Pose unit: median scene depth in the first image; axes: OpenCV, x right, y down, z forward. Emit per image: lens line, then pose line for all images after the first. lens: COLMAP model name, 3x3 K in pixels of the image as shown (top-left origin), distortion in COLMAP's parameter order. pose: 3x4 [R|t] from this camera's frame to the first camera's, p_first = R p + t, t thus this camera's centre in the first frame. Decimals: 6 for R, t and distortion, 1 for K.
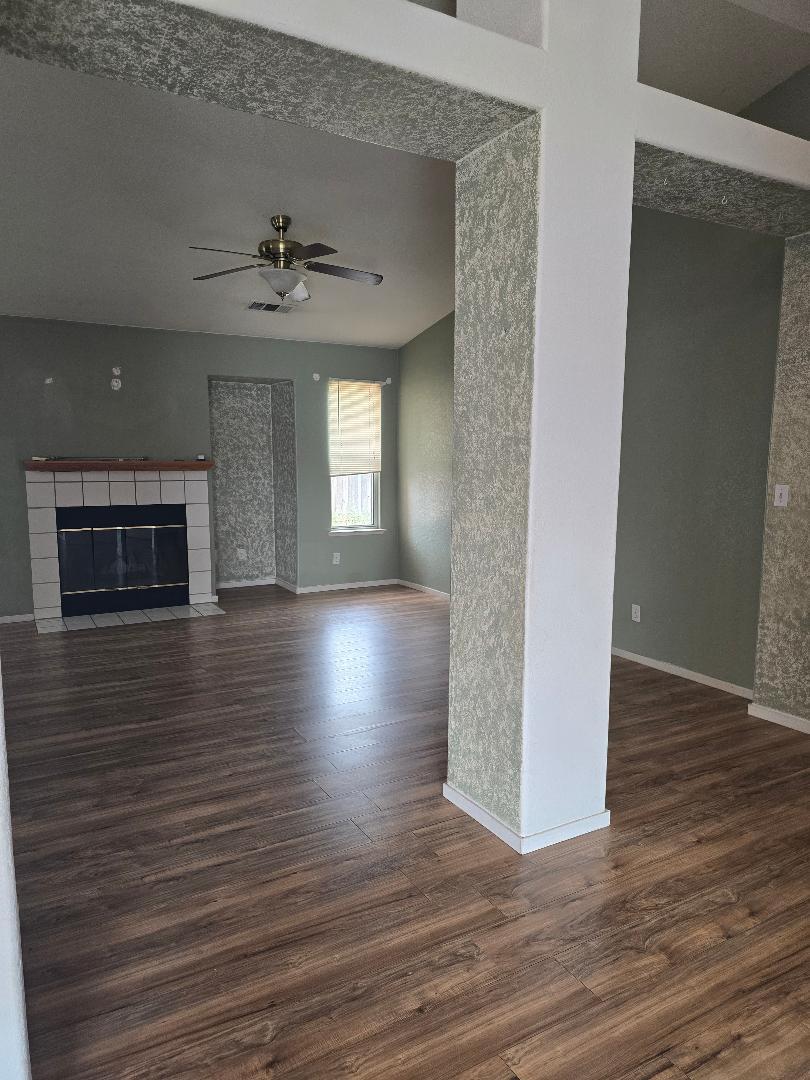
lens RADIAL K [[738.7, 0, 399.2], [0, 738.7, 541.4], [0, 0, 1]] dist [0.057583, -0.039921]
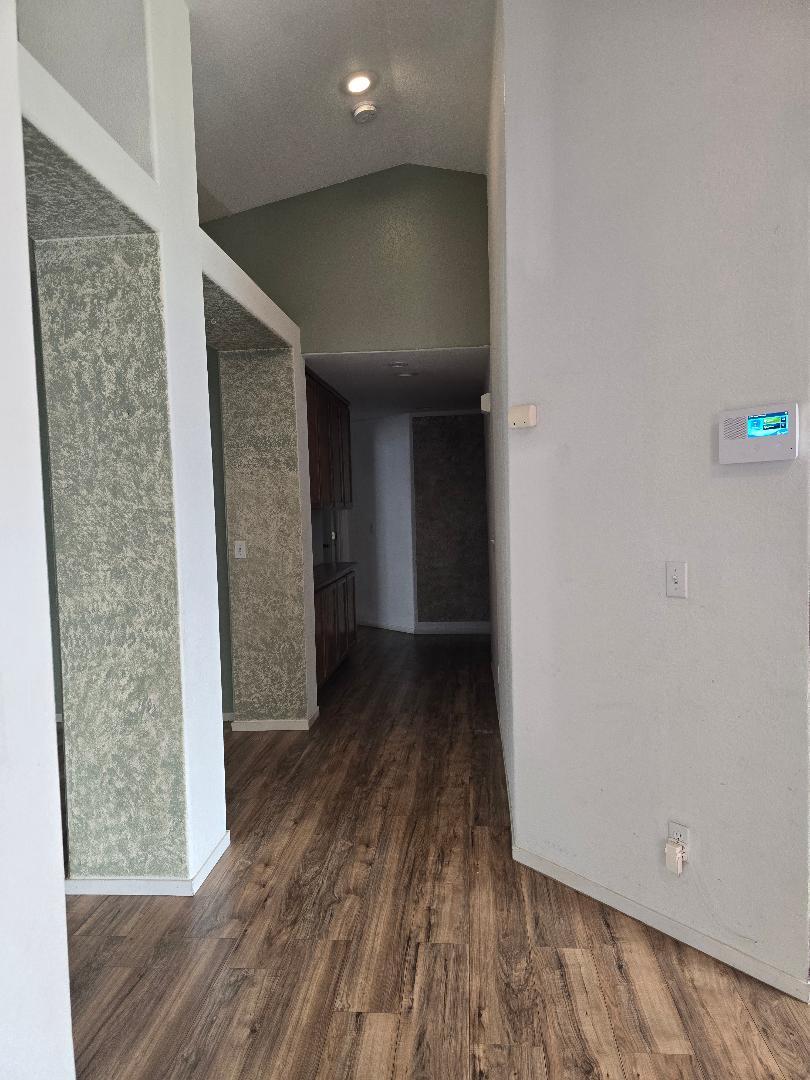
lens RADIAL K [[738.7, 0, 401.1], [0, 738.7, 533.8], [0, 0, 1]] dist [0.057583, -0.039921]
pose [[0.571717, -0.054086, 0.818666, -0.532703], [0.129019, 0.991337, -0.024607, -0.032197], [-0.810243, 0.119692, 0.573742, 0.078986]]
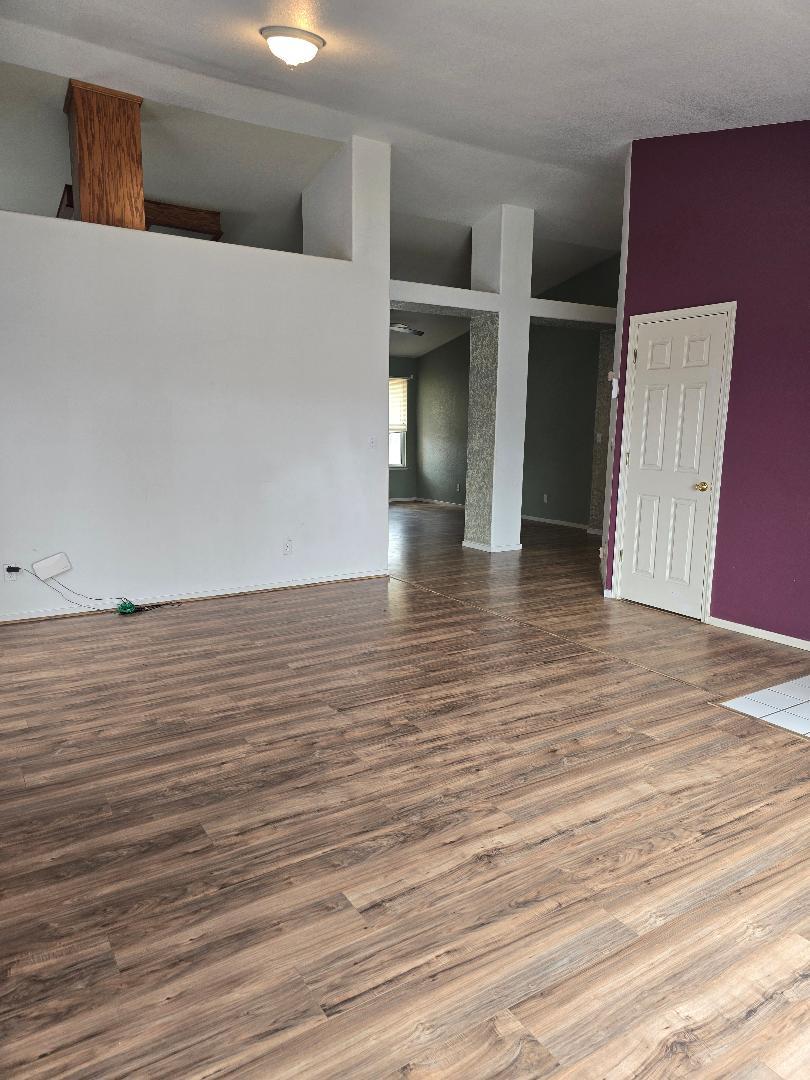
lens RADIAL K [[738.7, 0, 404.3], [0, 738.7, 541.1], [0, 0, 1]] dist [0.057583, -0.039921]
pose [[0.998495, 0.000360, 0.054849, -0.360378], [-0.002533, 0.999215, 0.039538, 0.260696], [-0.054792, -0.039618, 0.997712, -2.014814]]
